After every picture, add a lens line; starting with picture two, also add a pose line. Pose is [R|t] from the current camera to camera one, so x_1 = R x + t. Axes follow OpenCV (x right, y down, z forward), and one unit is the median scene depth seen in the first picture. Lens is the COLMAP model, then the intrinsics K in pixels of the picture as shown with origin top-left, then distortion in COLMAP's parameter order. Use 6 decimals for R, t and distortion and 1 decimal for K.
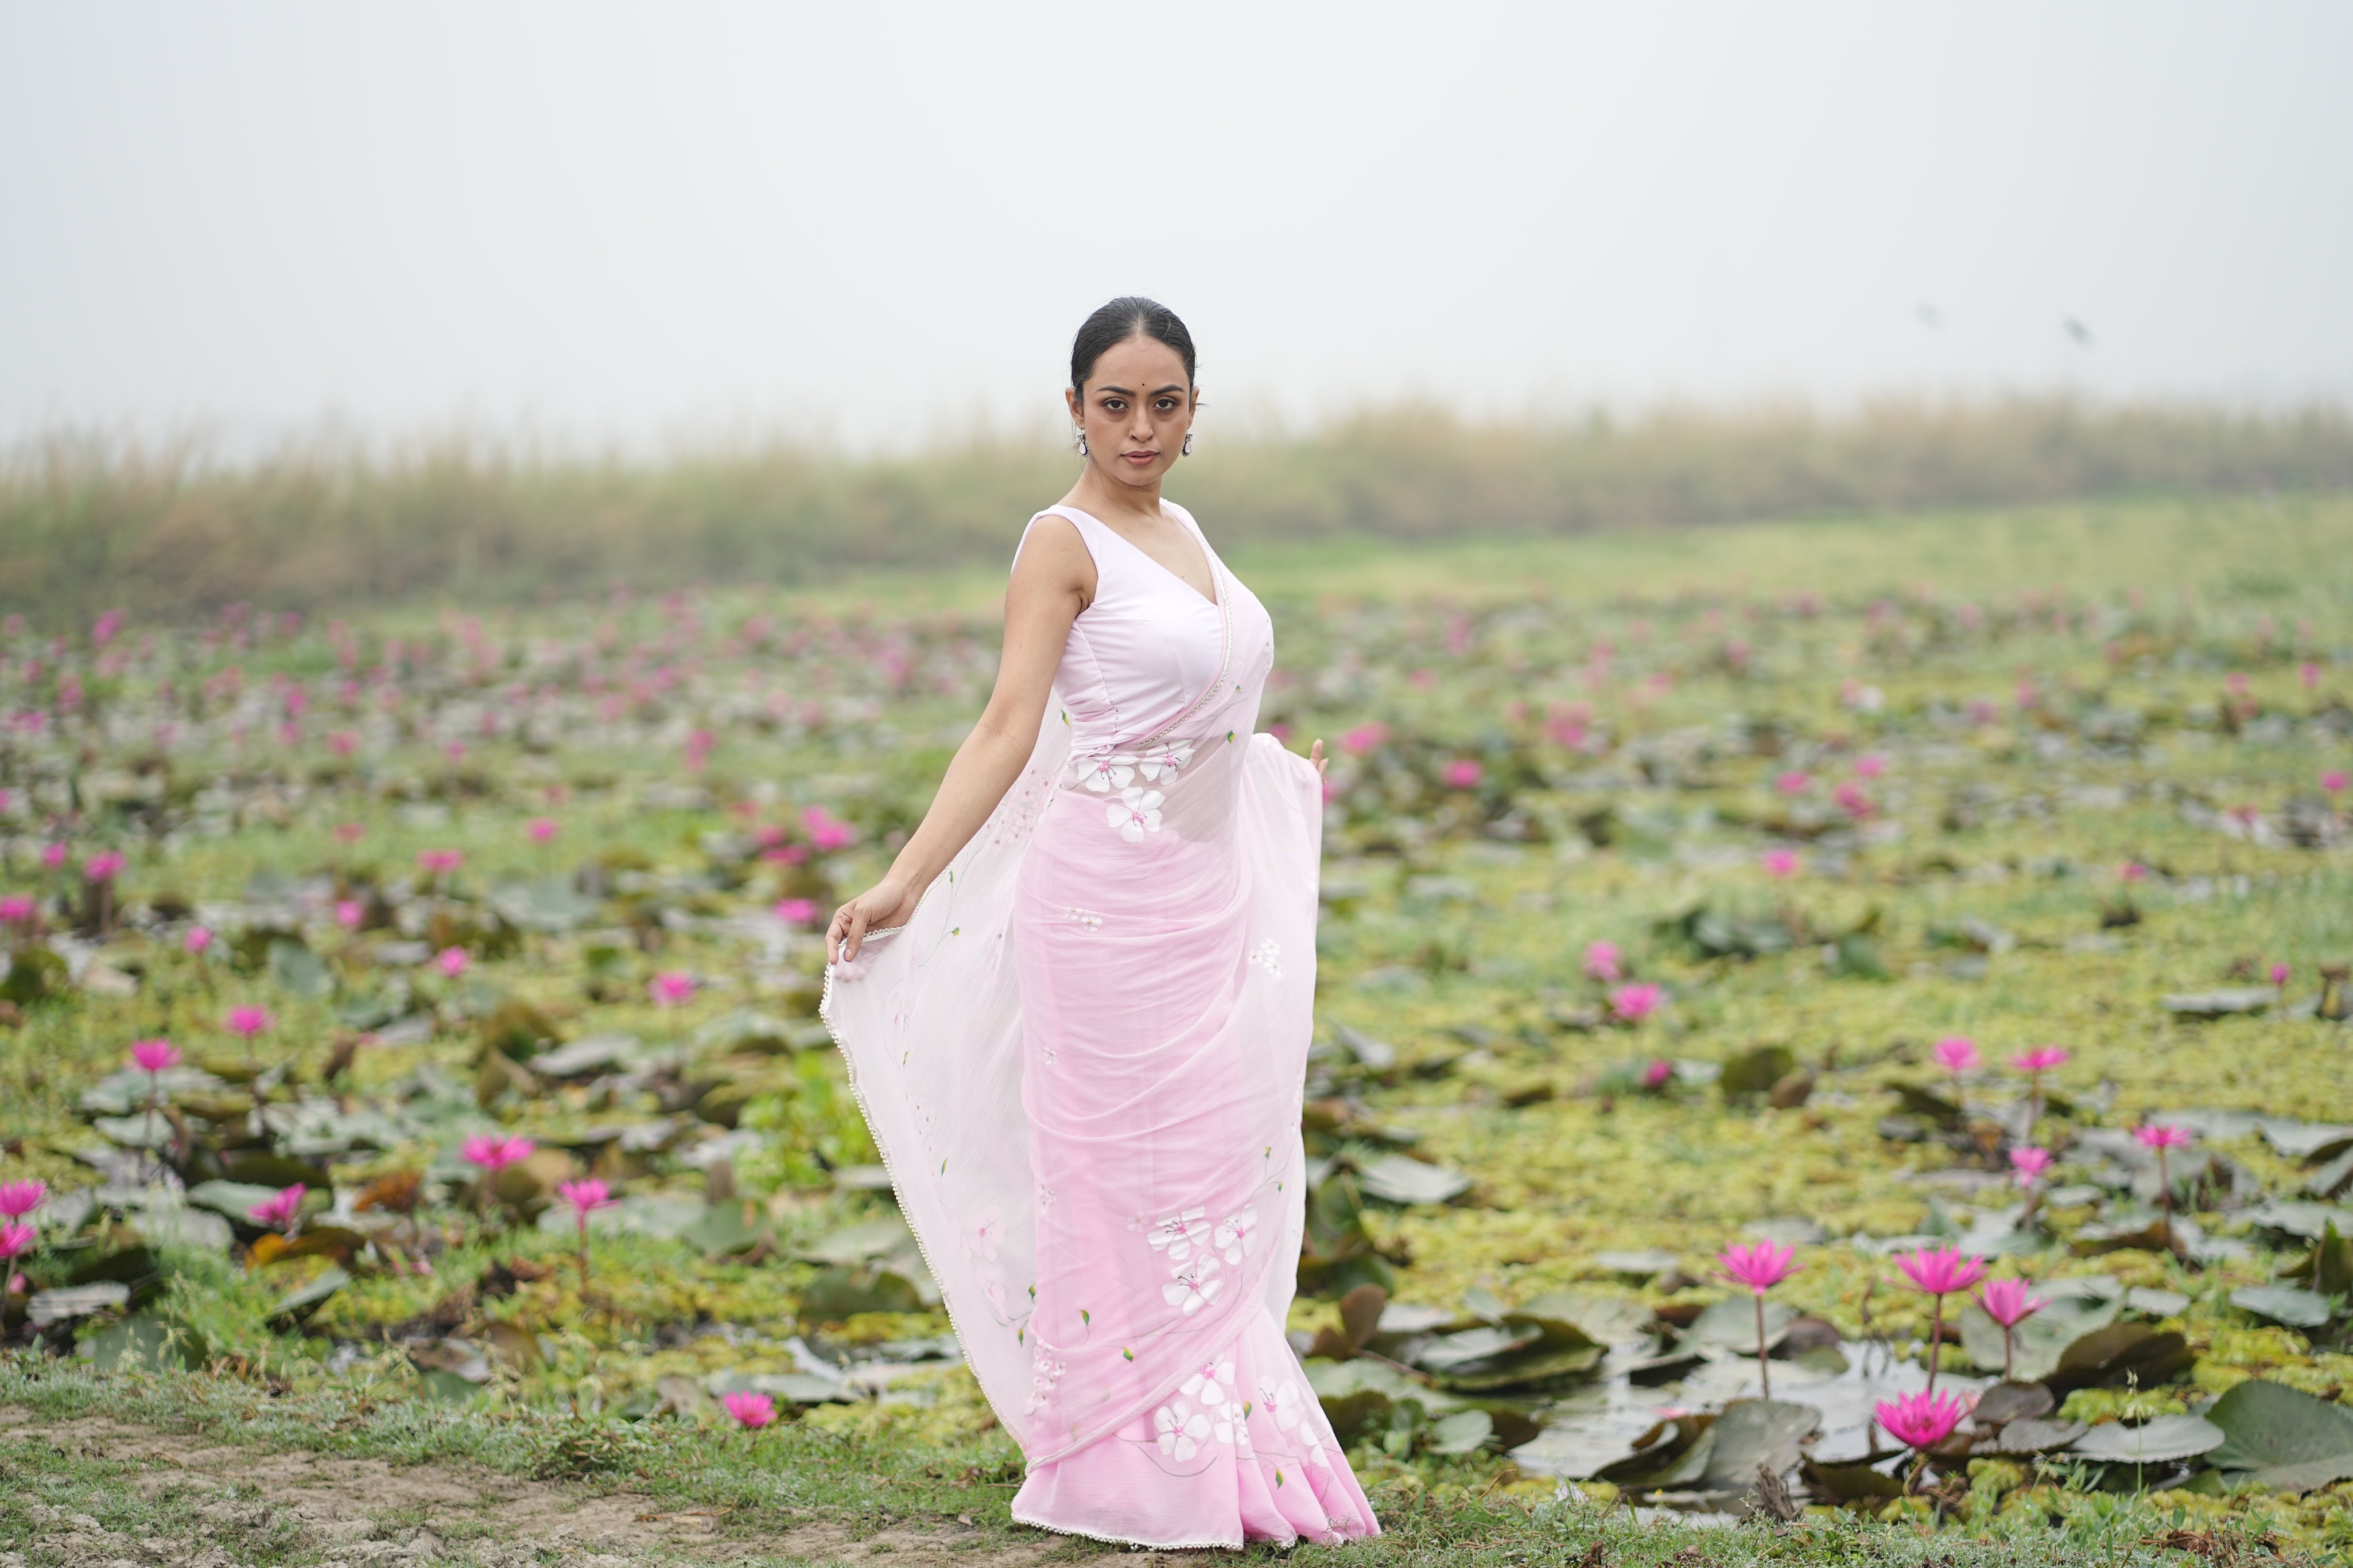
lens RADIAL K [[5696.0, 0, 1209.1], [0, 5696.0, 765.1], [0, 0, 1]] dist [-0.063407, 0.000000]
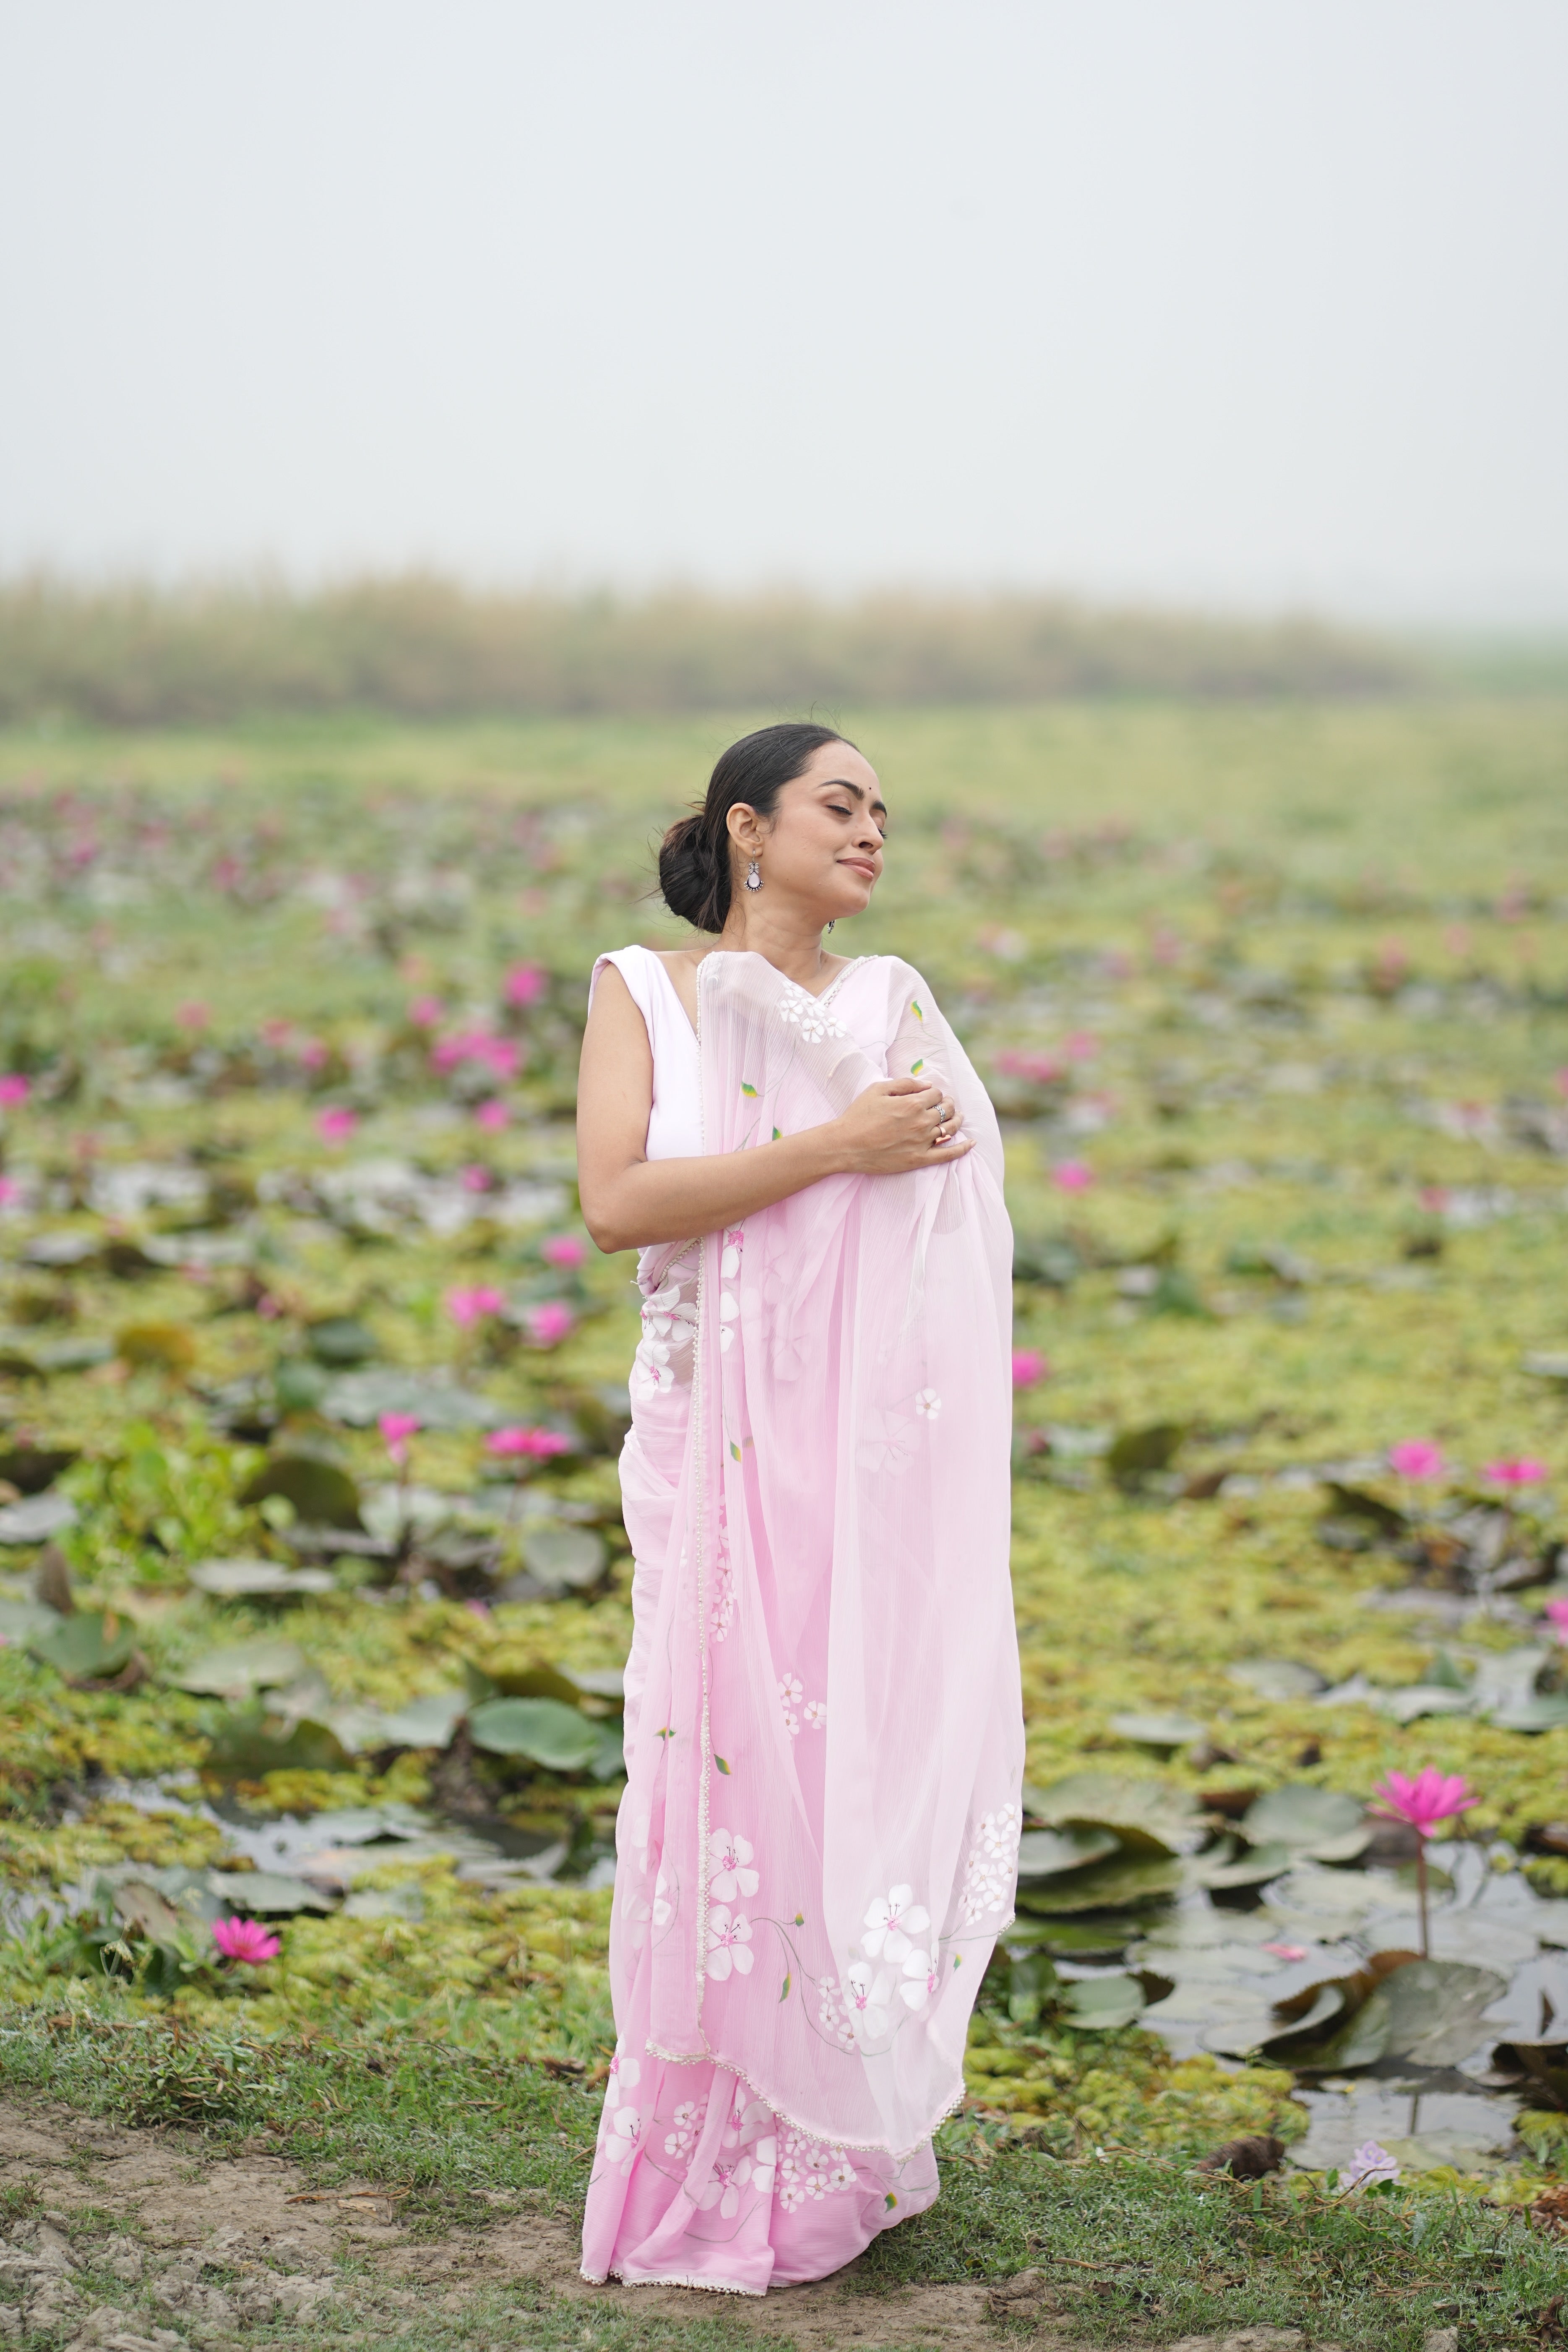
lens RADIAL K [[5694.0, 0, 779.0], [0, 5694.0, 1179.0], [0, 0, 1]] dist [-0.063407, 0.000000]
pose [[0.992316, 0.036697, 0.118161, -0.090226], [-0.042113, 0.998158, 0.043667, -0.033650], [-0.116341, -0.048308, 0.992034, 0.138317]]
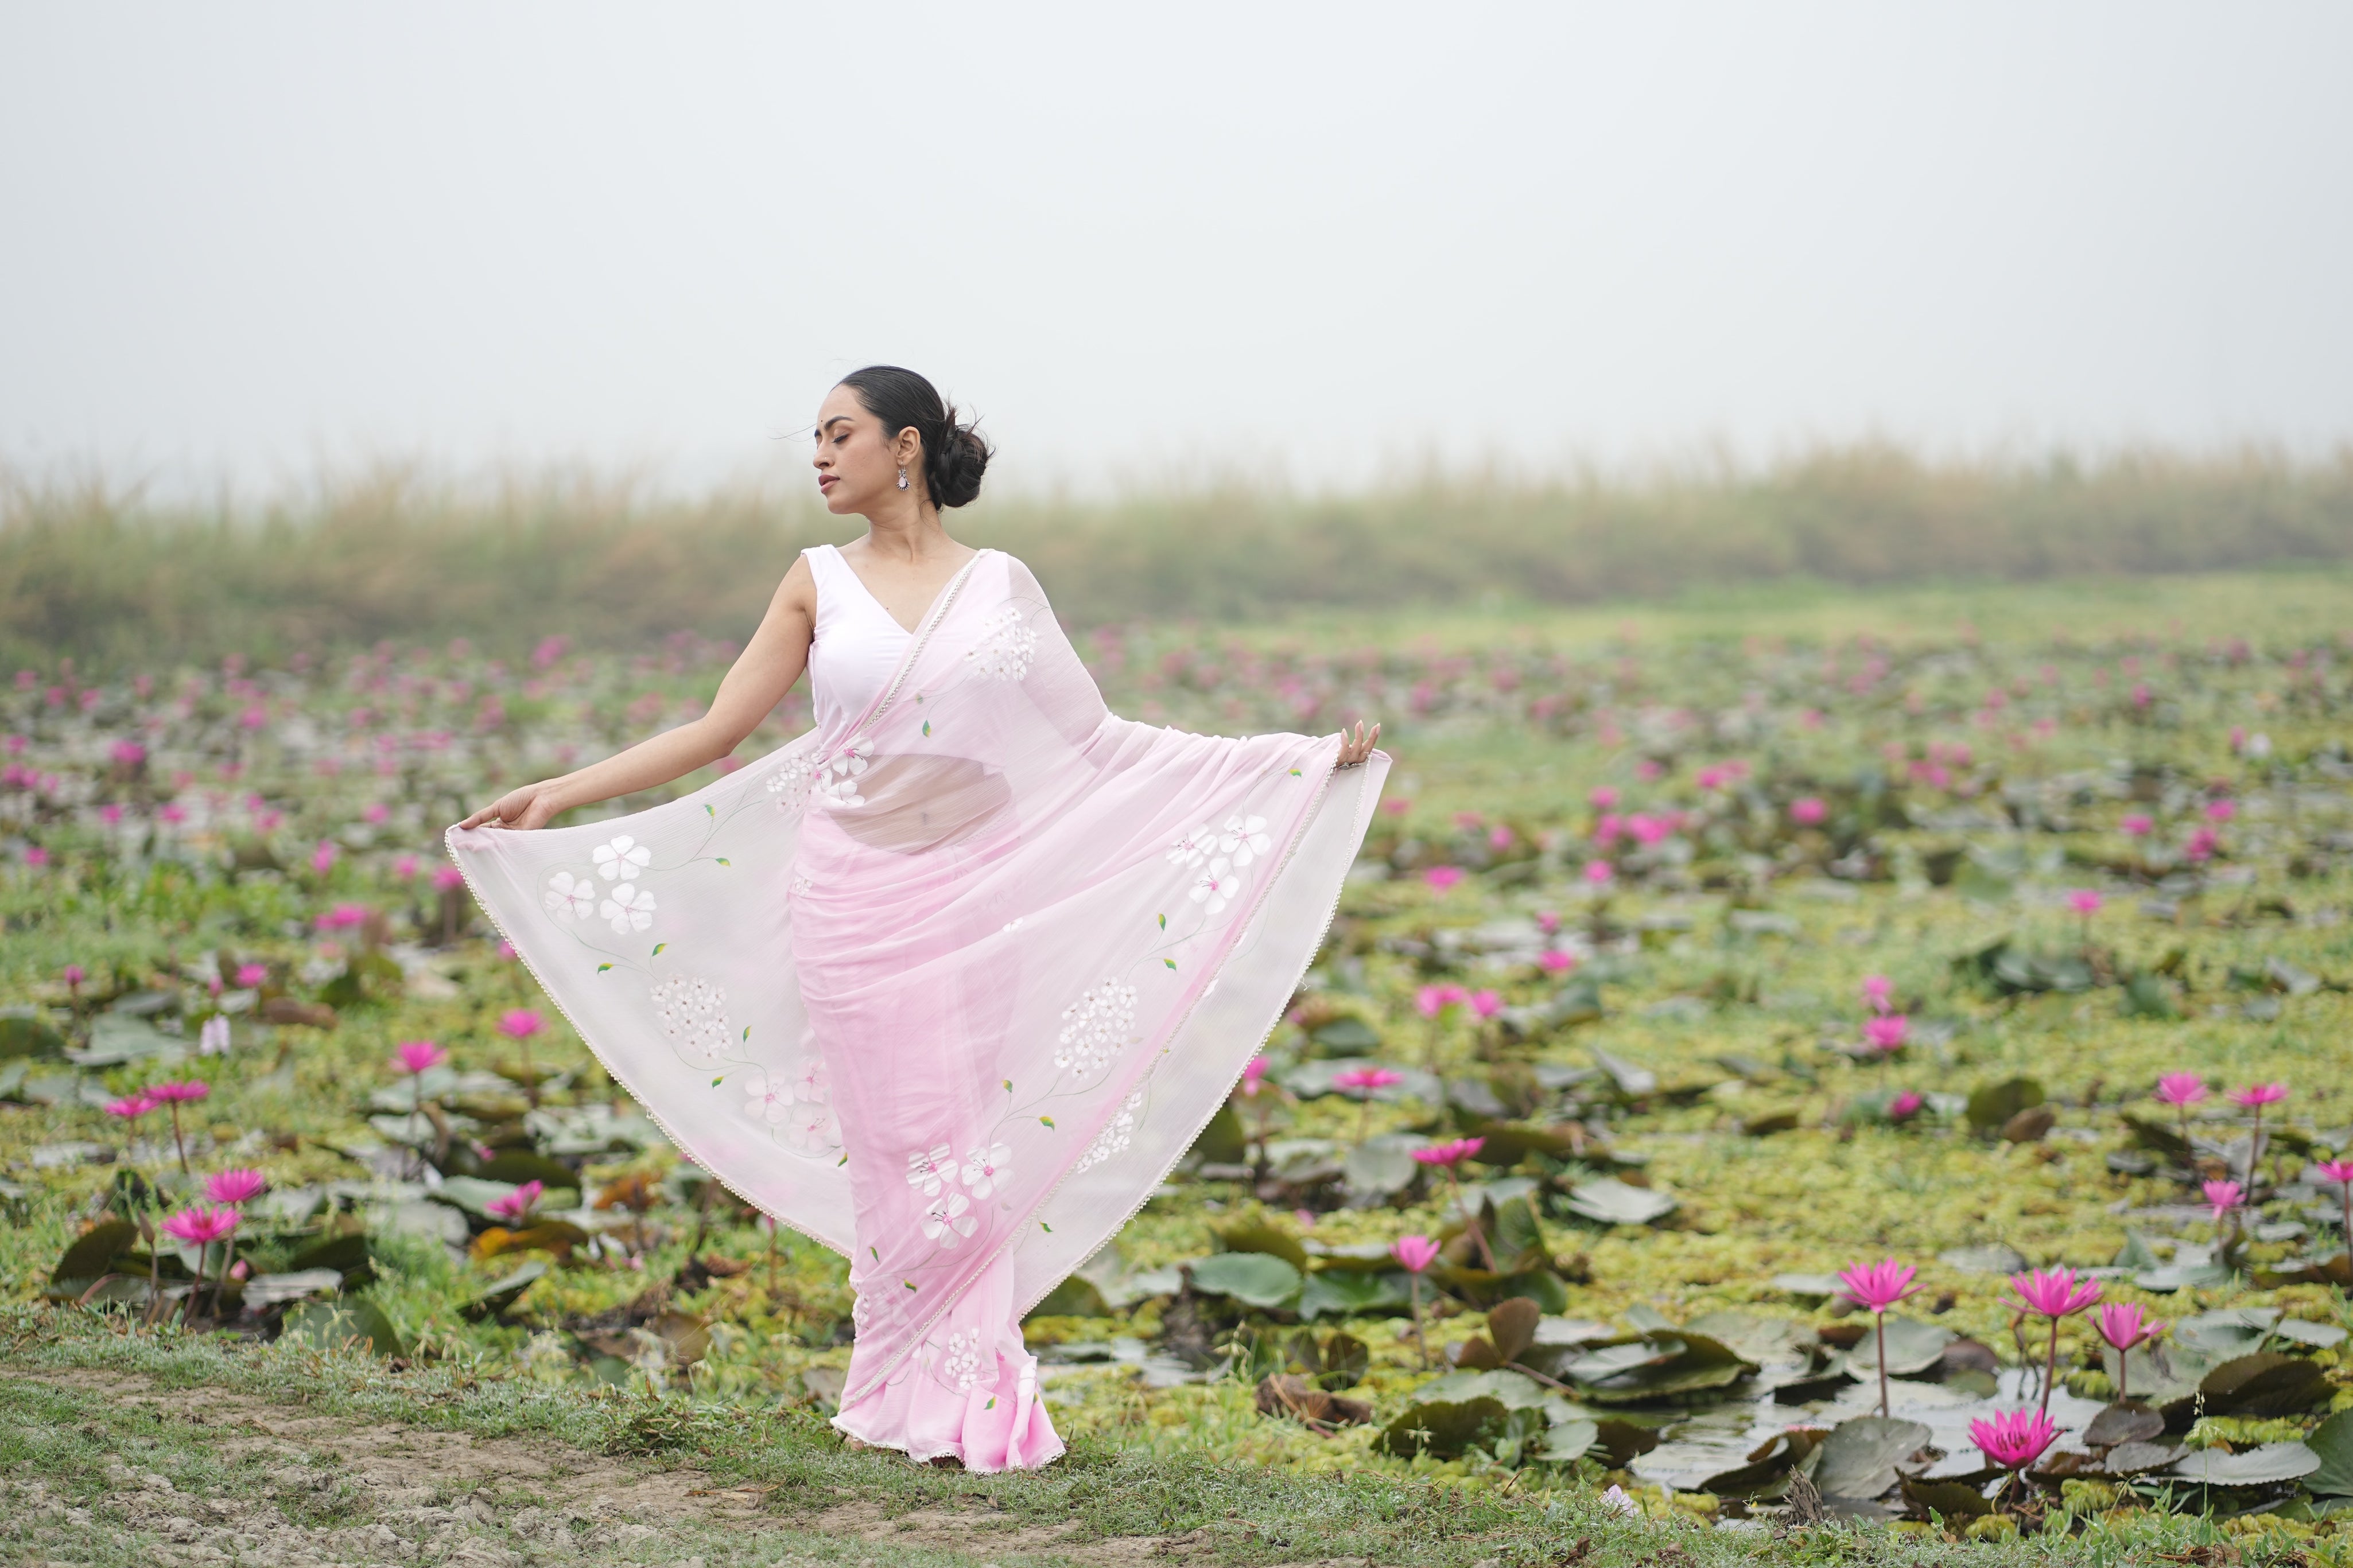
lens RADIAL K [[5696.0, 0, 1176.5], [0, 5696.0, 769.6], [0, 0, 1]] dist [-0.063407, 0.000000]
pose [[0.995498, 0.015640, -0.093483, 0.055851], [-0.016255, 0.999851, -0.005821, 0.003961], [0.093378, 0.007314, 0.995604, -0.013574]]
